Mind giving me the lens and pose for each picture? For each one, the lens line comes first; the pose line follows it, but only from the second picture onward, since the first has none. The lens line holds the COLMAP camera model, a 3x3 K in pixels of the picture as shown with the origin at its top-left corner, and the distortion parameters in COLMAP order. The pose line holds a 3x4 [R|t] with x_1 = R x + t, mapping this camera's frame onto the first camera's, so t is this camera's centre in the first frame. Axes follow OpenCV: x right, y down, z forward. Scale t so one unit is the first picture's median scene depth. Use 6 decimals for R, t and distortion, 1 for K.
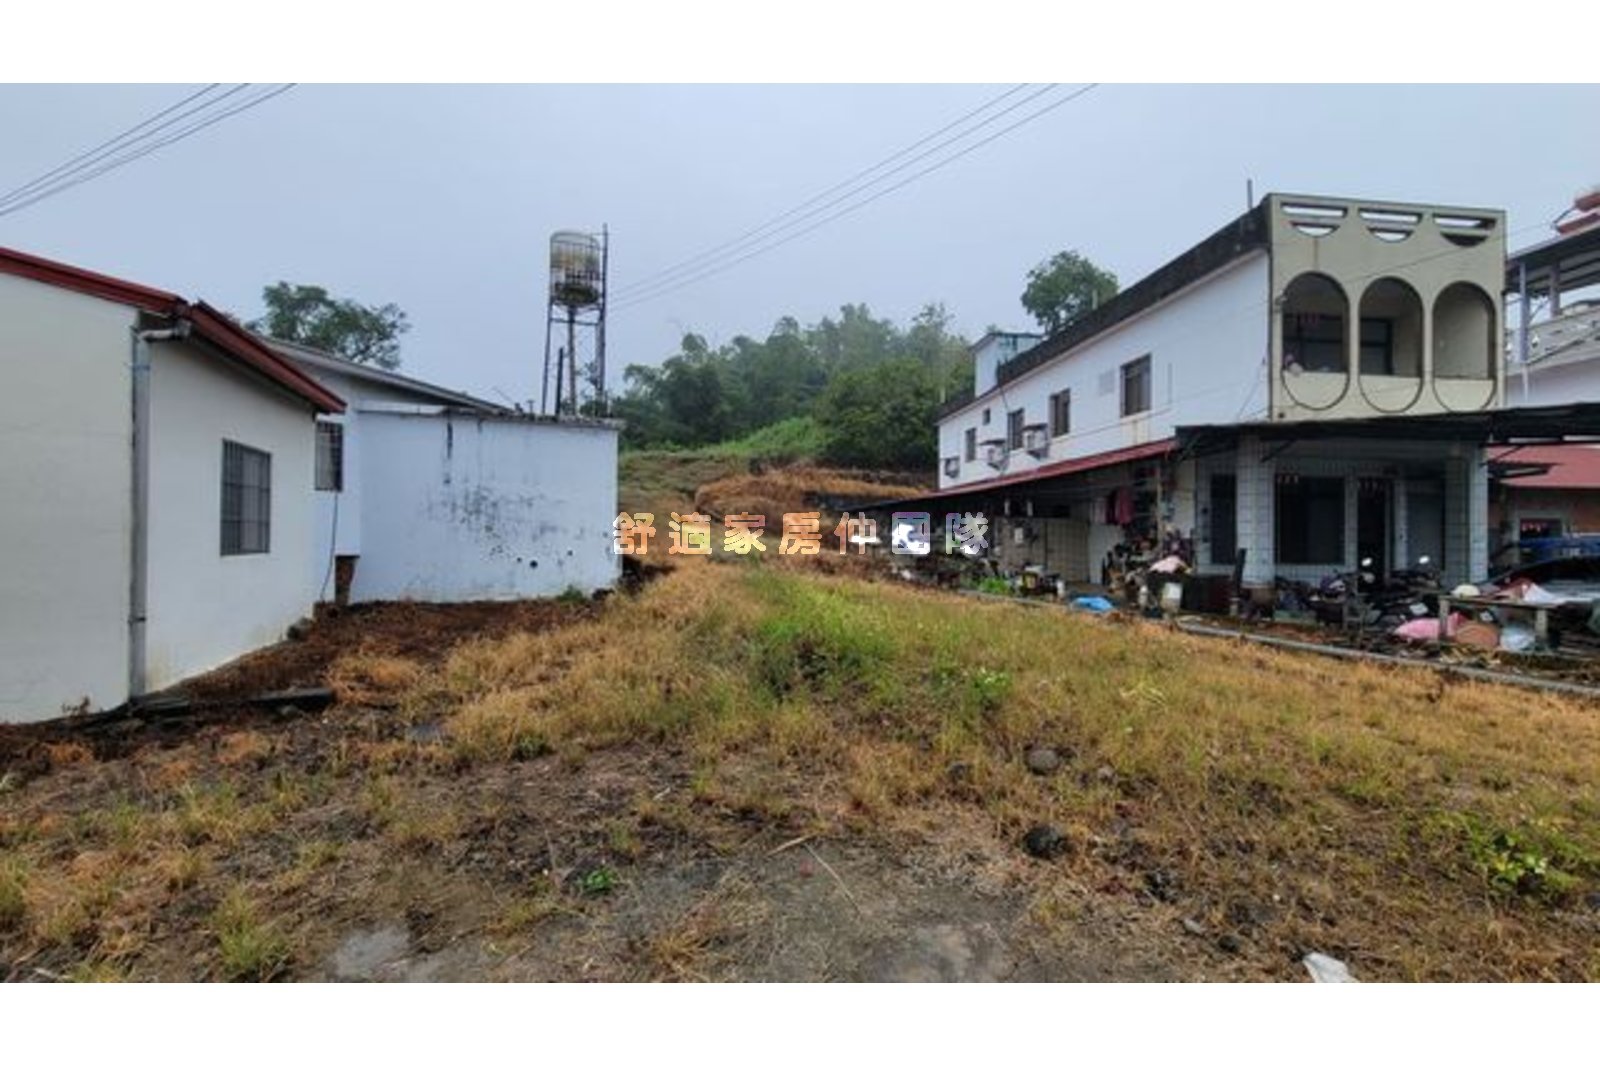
lens RADIAL K [[651.1, 0, 804.9], [0, 651.1, 535.1], [0, 0, 1]] dist [-0.002975, 0.000954]
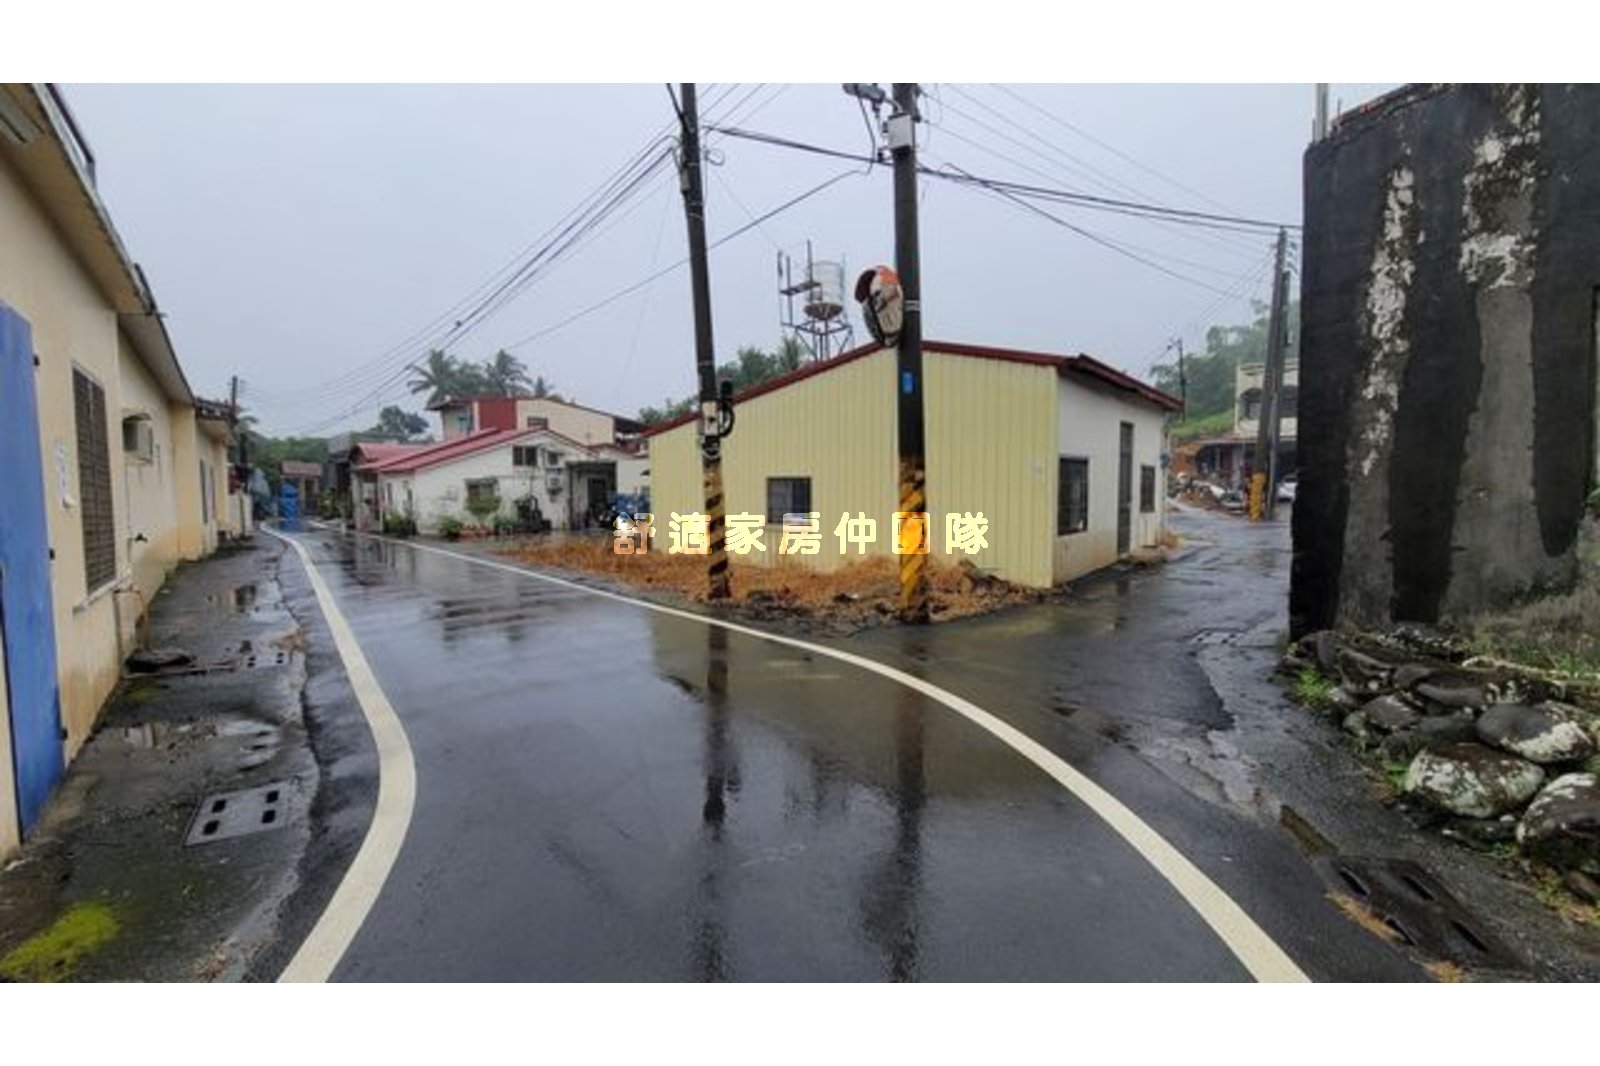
lens RADIAL K [[651.1, 0, 807.9], [0, 651.1, 533.3], [0, 0, 1]] dist [-0.002975, 0.000954]
pose [[0.637926, 0.039938, -0.769061, 0.625323], [0.010906, 0.998086, 0.060878, 0.027220], [0.770020, -0.047223, 0.636270, -0.903615]]
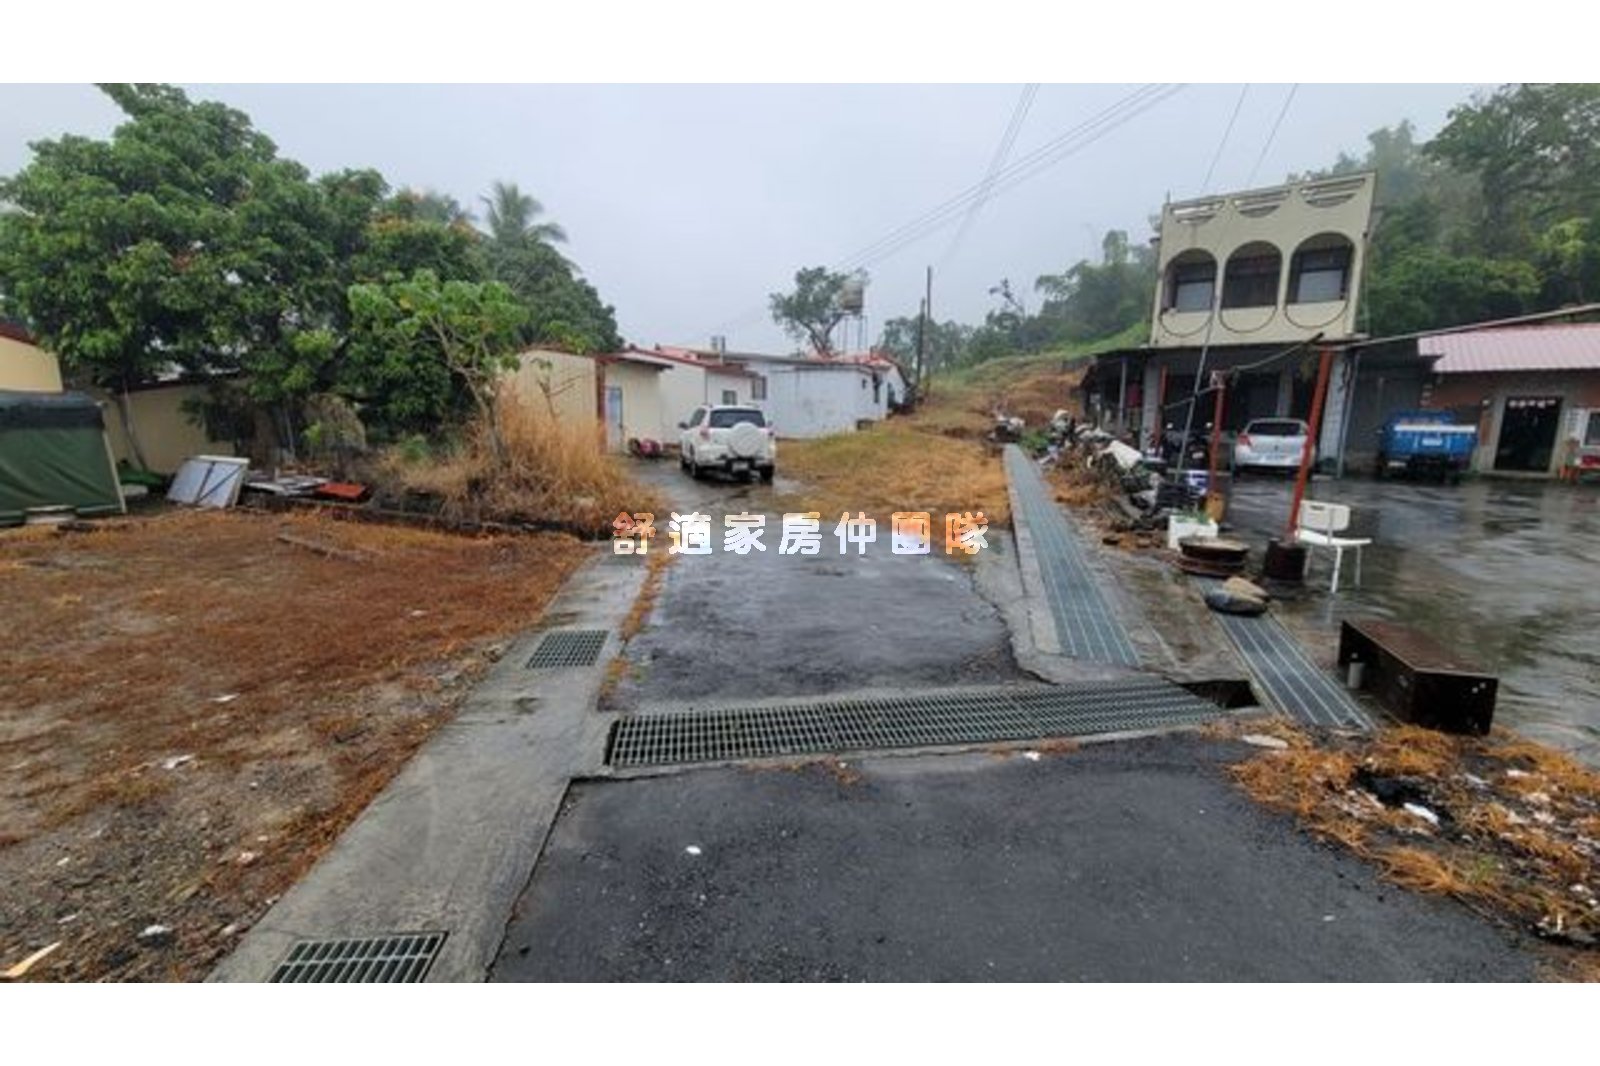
lens RADIAL K [[651.1, 0, 800.2], [0, 651.1, 535.2], [0, 0, 1]] dist [-0.002975, 0.000954]
pose [[0.733468, 0.115962, -0.669760, 0.420257], [-0.006677, 0.986522, 0.163493, 0.016042], [0.679692, -0.115445, 0.724356, -0.320730]]
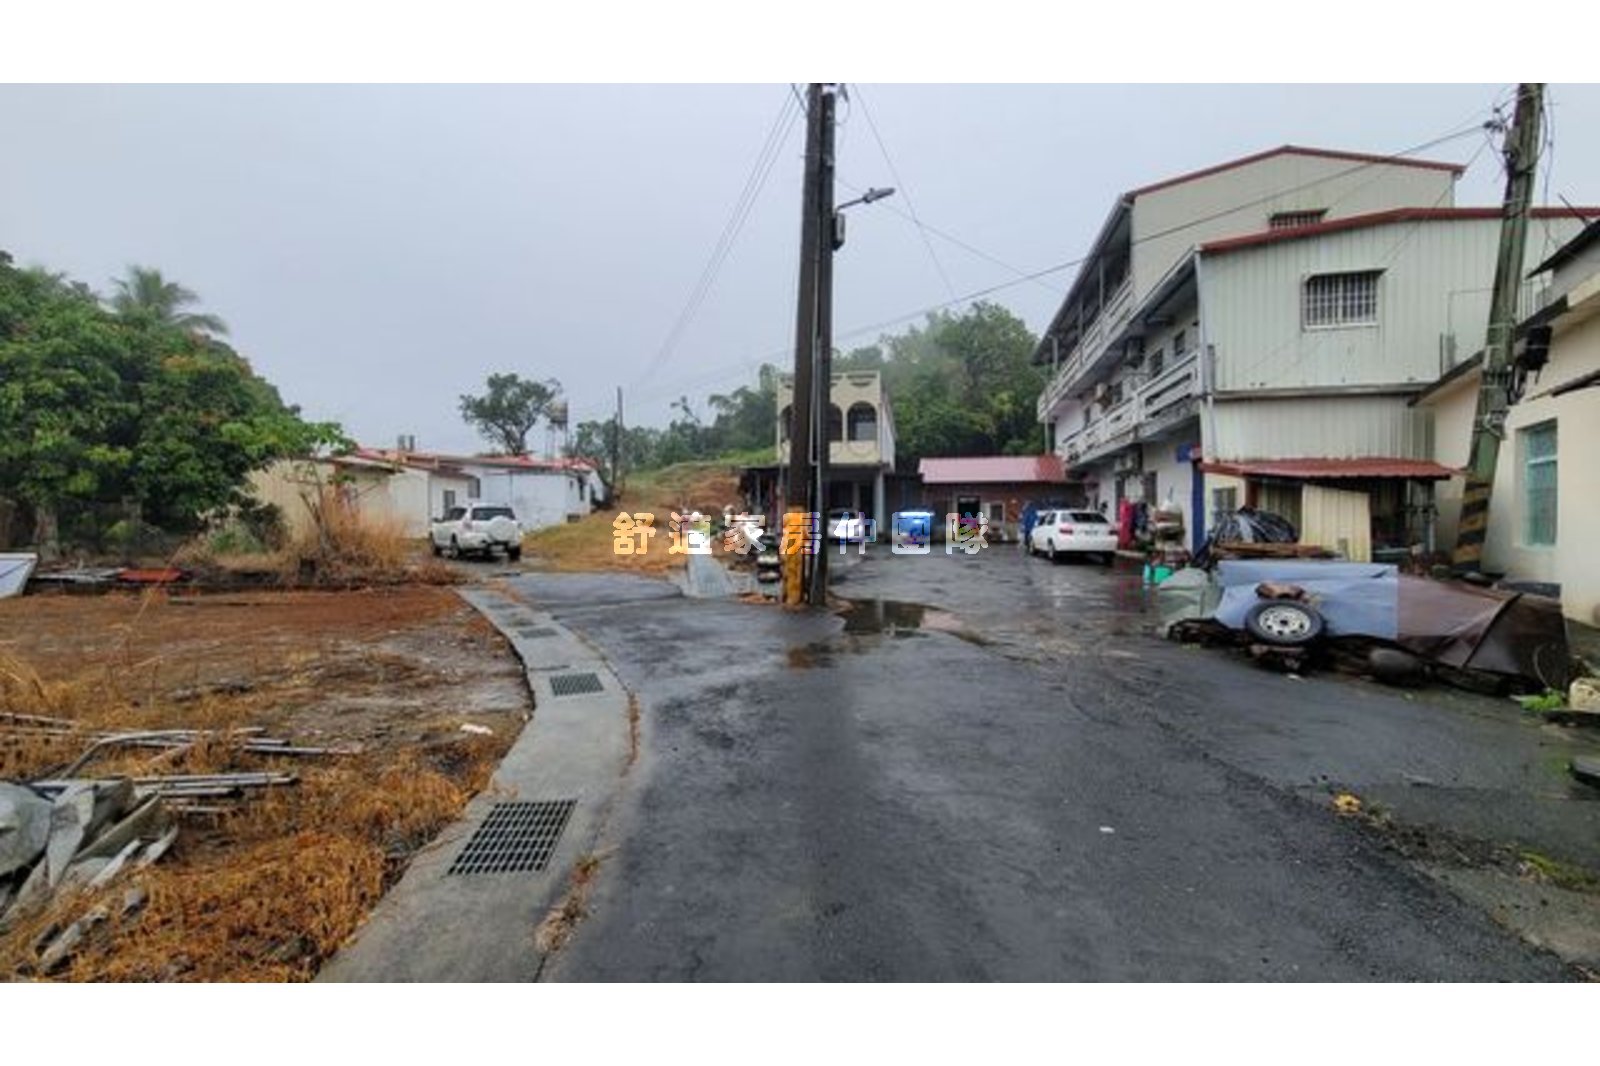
lens RADIAL K [[651.1, 0, 800.4], [0, 651.1, 528.3], [0, 0, 1]] dist [-0.002975, 0.000954]
pose [[0.959392, -0.009405, -0.281920, 0.515382], [0.013096, 0.999851, 0.011211, 0.020421], [0.281773, -0.014448, 0.959372, -0.497032]]
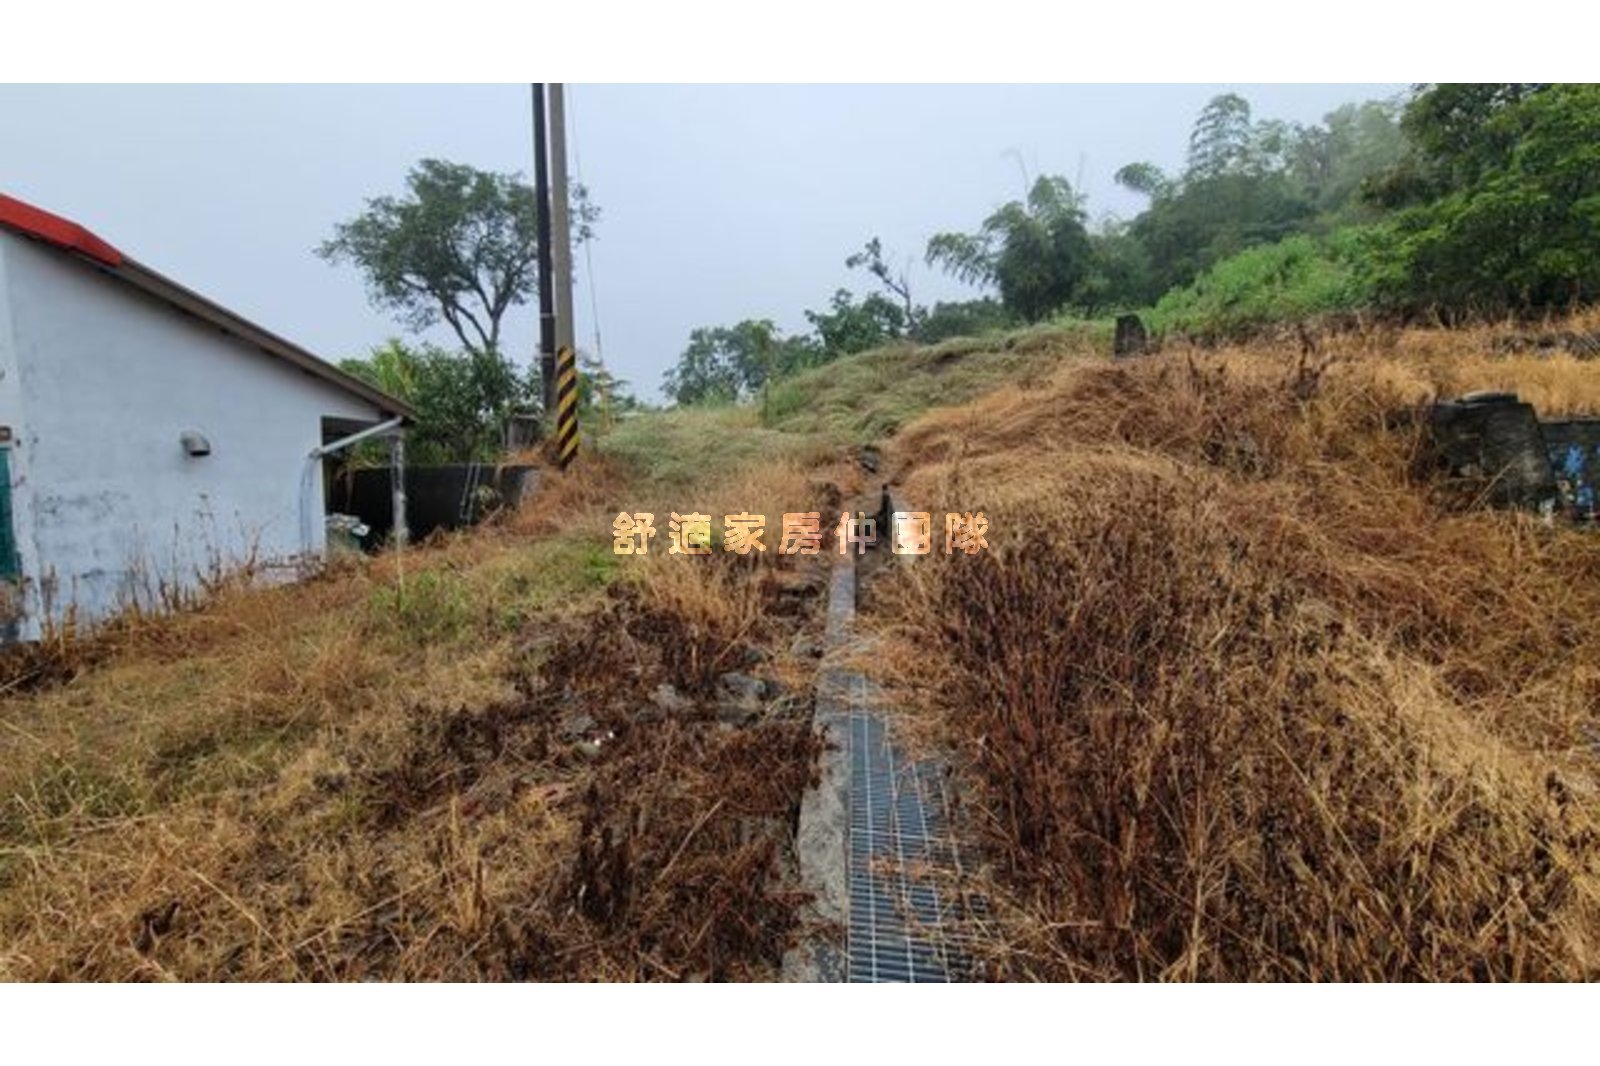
lens RADIAL K [[651.1, 0, 800.5], [0, 651.1, 541.3], [0, 0, 1]] dist [-0.002975, 0.000954]
pose [[0.841974, 0.049064, -0.537282, -0.036464], [0.002184, 0.995538, 0.094333, -0.038999], [0.539513, -0.080599, 0.838110, 0.616917]]
